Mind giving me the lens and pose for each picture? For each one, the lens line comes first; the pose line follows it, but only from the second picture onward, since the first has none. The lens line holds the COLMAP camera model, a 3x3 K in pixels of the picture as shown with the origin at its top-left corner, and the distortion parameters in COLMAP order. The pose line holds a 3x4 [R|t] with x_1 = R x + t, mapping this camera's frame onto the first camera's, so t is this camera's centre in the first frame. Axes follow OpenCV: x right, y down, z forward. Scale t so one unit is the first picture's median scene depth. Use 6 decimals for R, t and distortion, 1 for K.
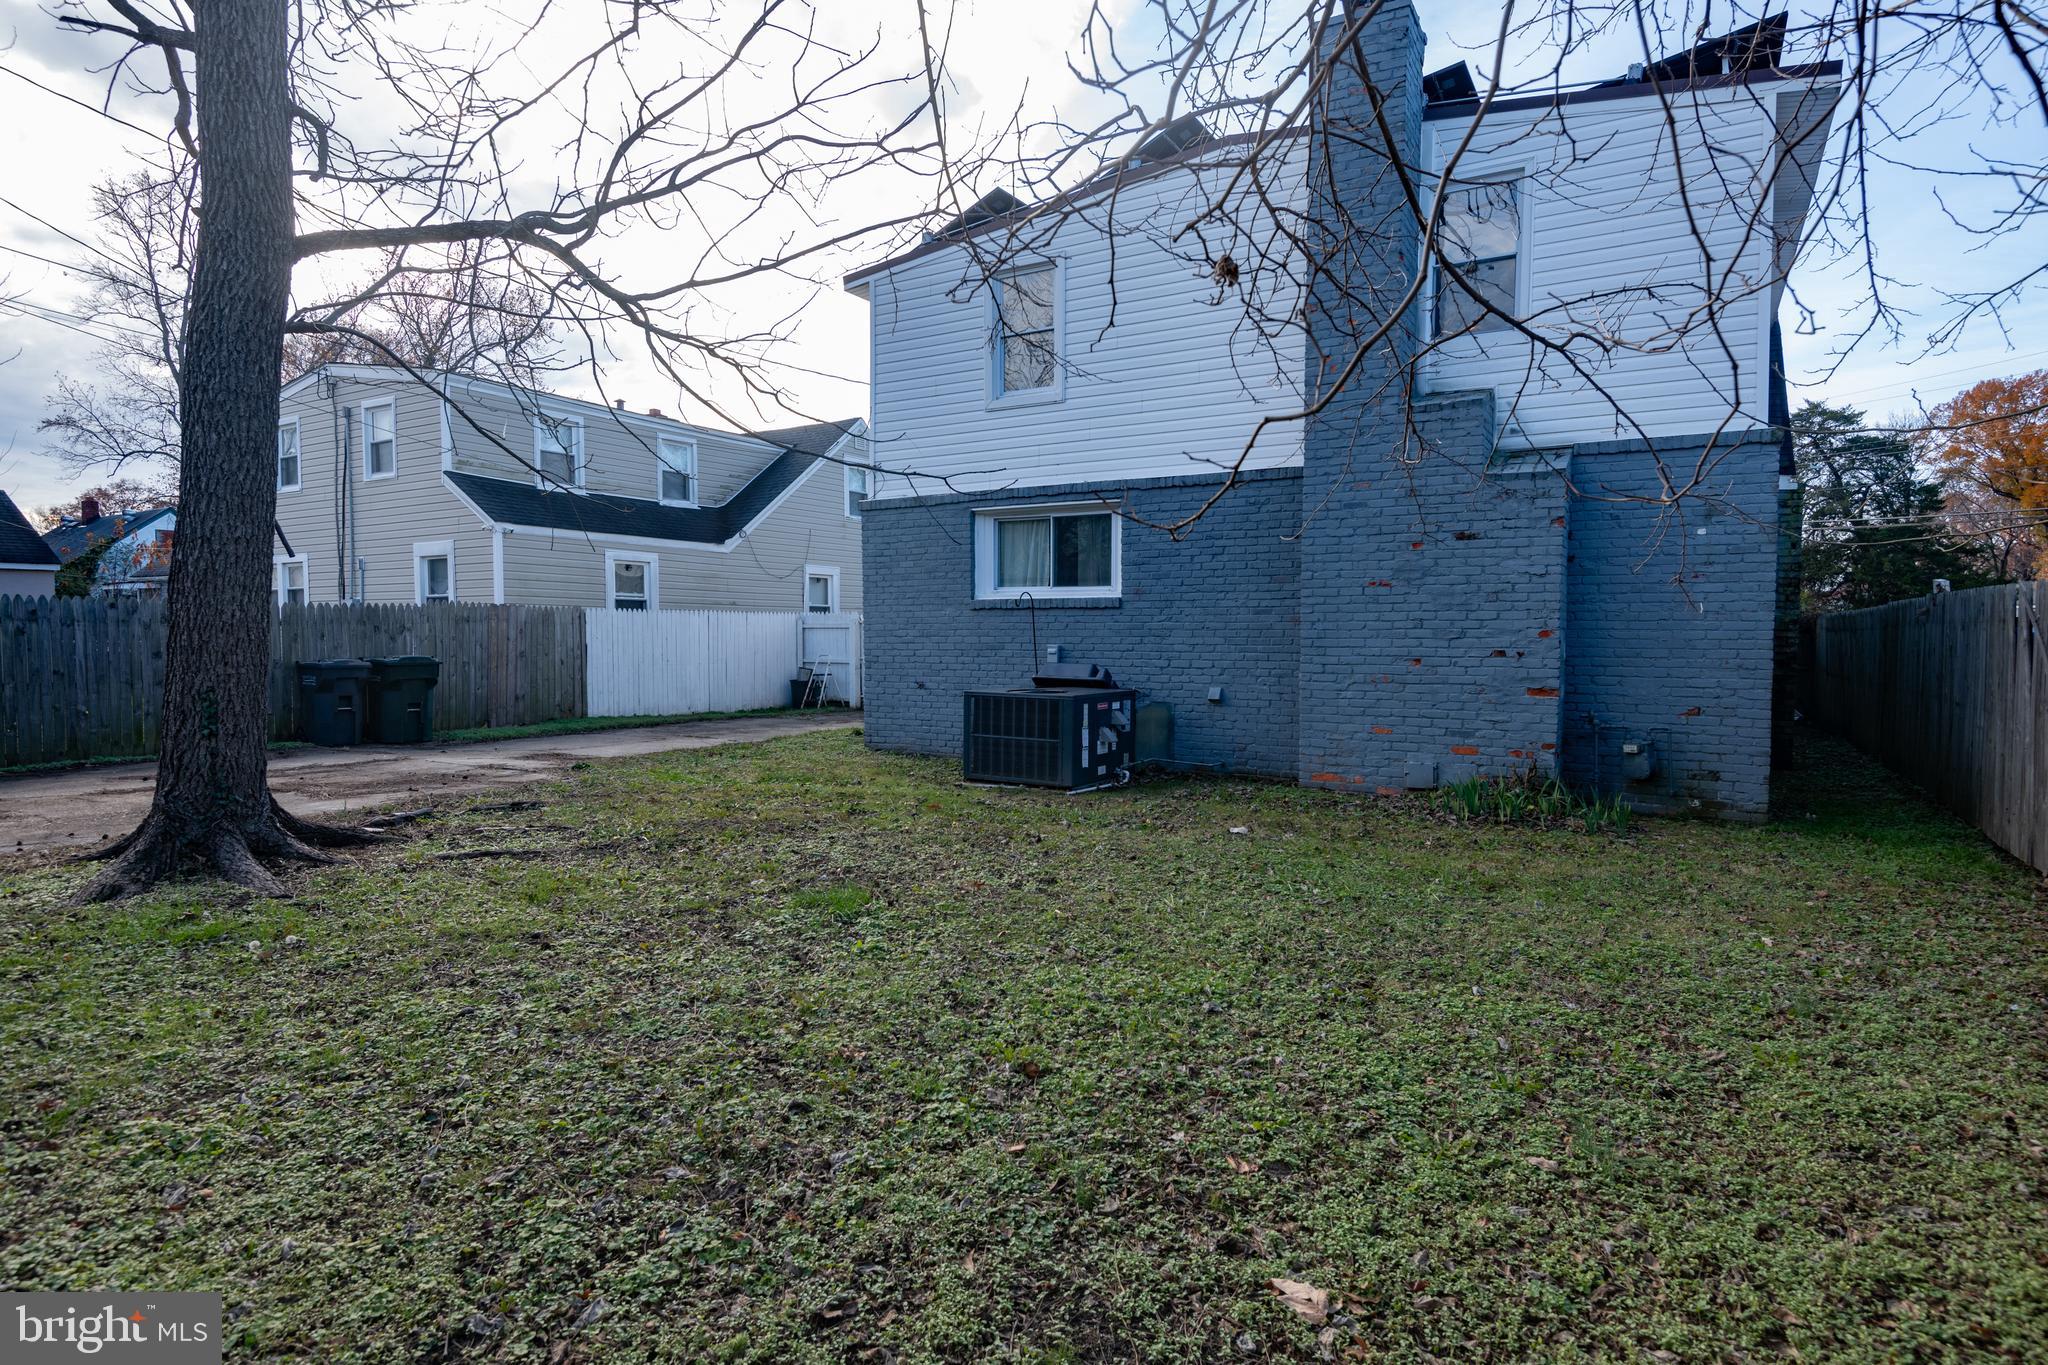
lens RADIAL K [[1081.1, 0, 1024.0], [0, 1081.1, 682.5], [0, 0, 1]] dist [0.033073, -0.000168]
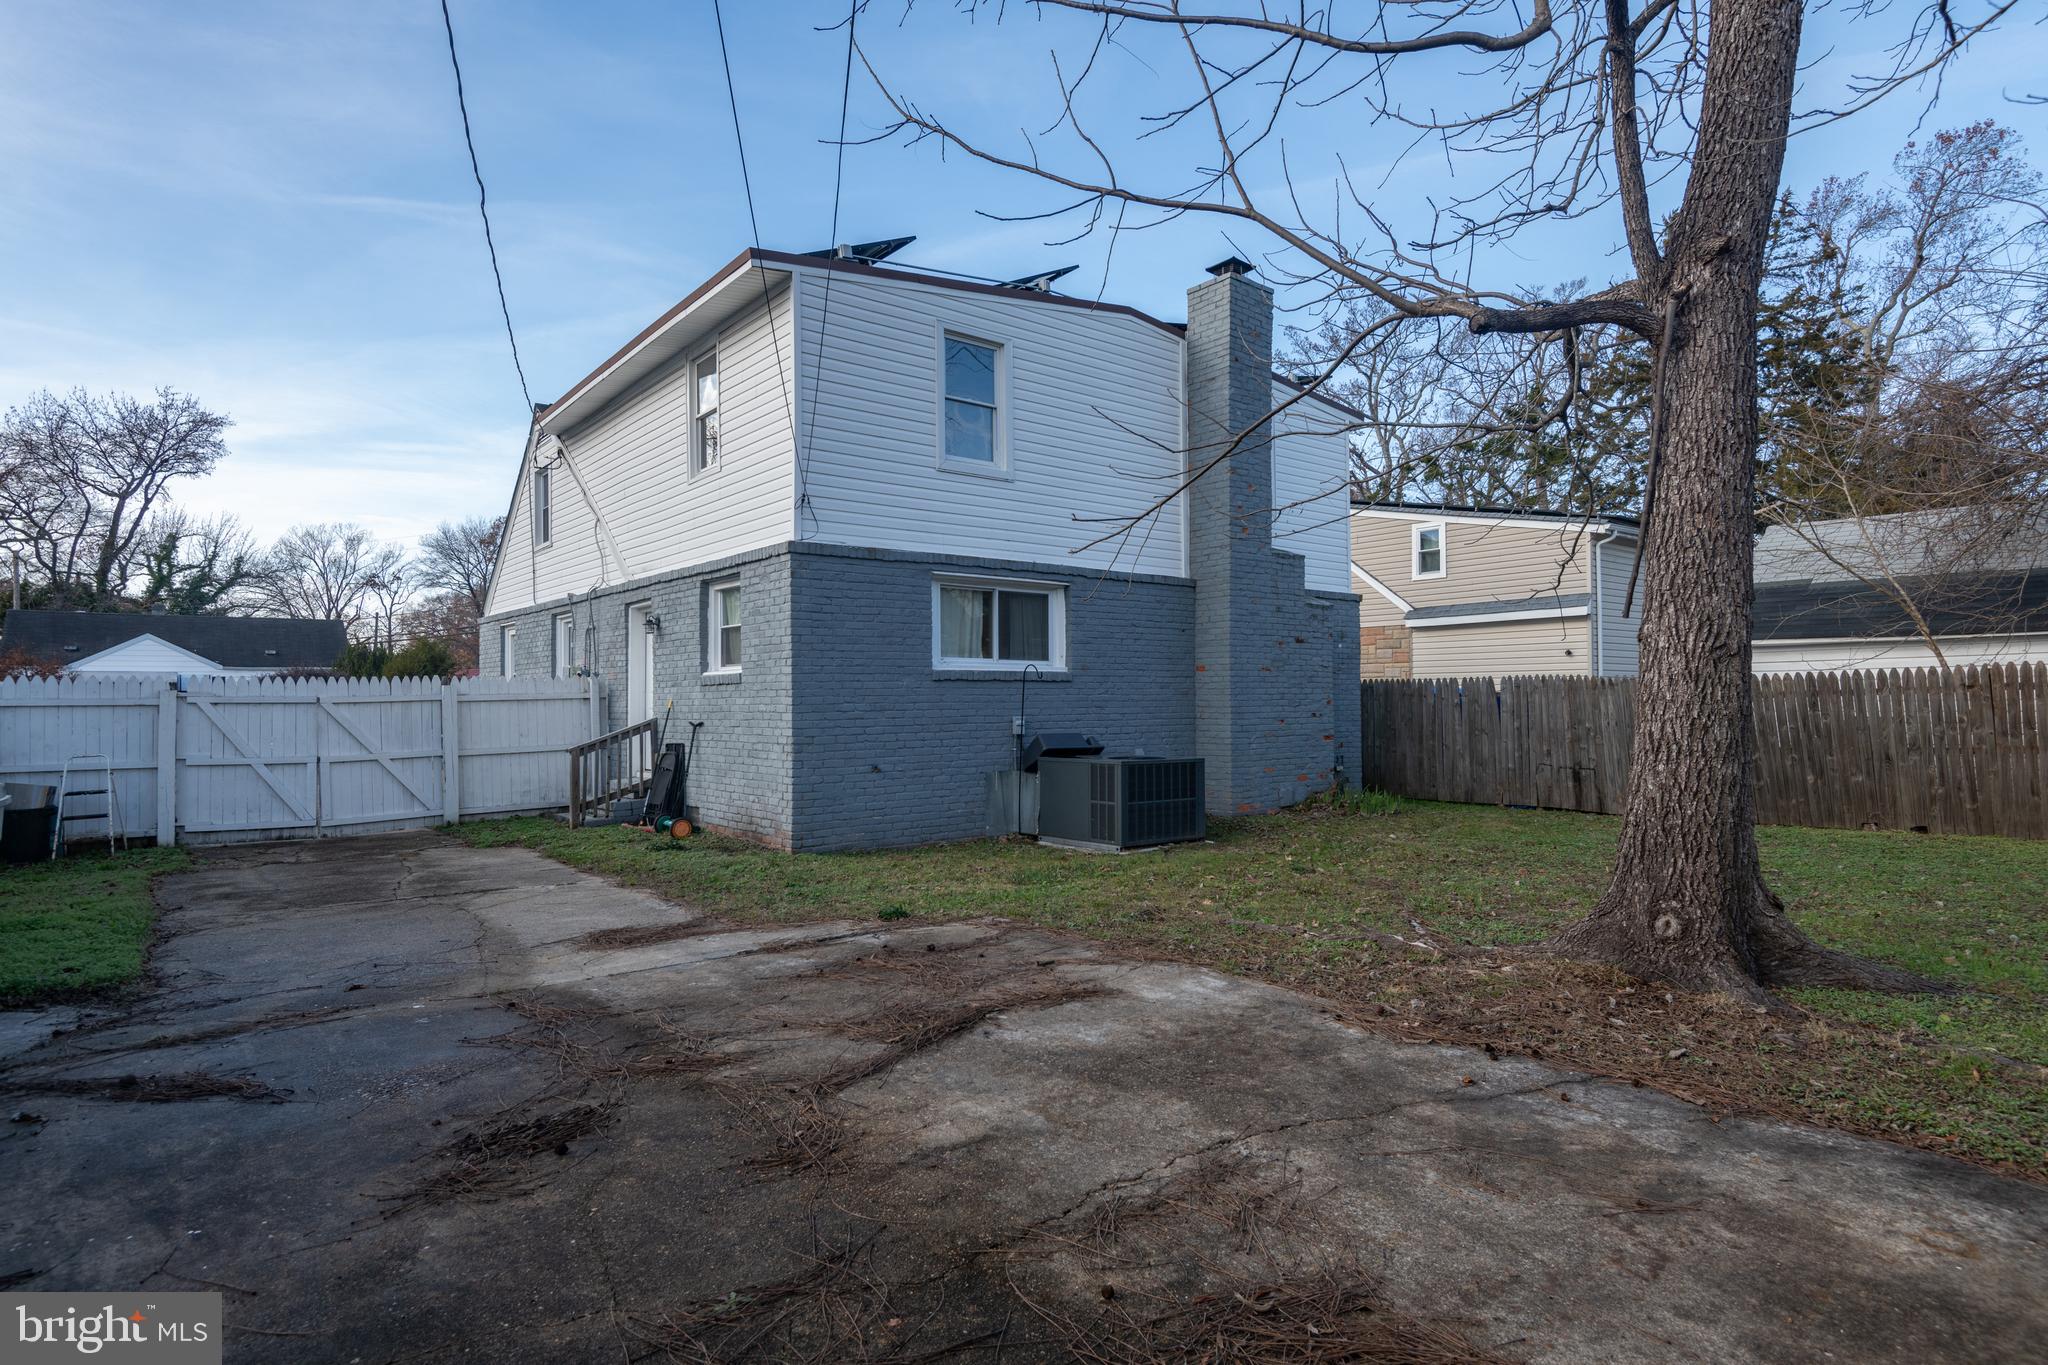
lens RADIAL K [[1081.1, 0, 1024.0], [0, 1081.1, 682.5], [0, 0, 1]] dist [0.033073, -0.000168]
pose [[0.353455, 0.008064, 0.935417, -0.910943], [0.046875, 0.998554, -0.026320, -0.039756], [-0.934277, 0.053150, 0.352565, 0.630429]]
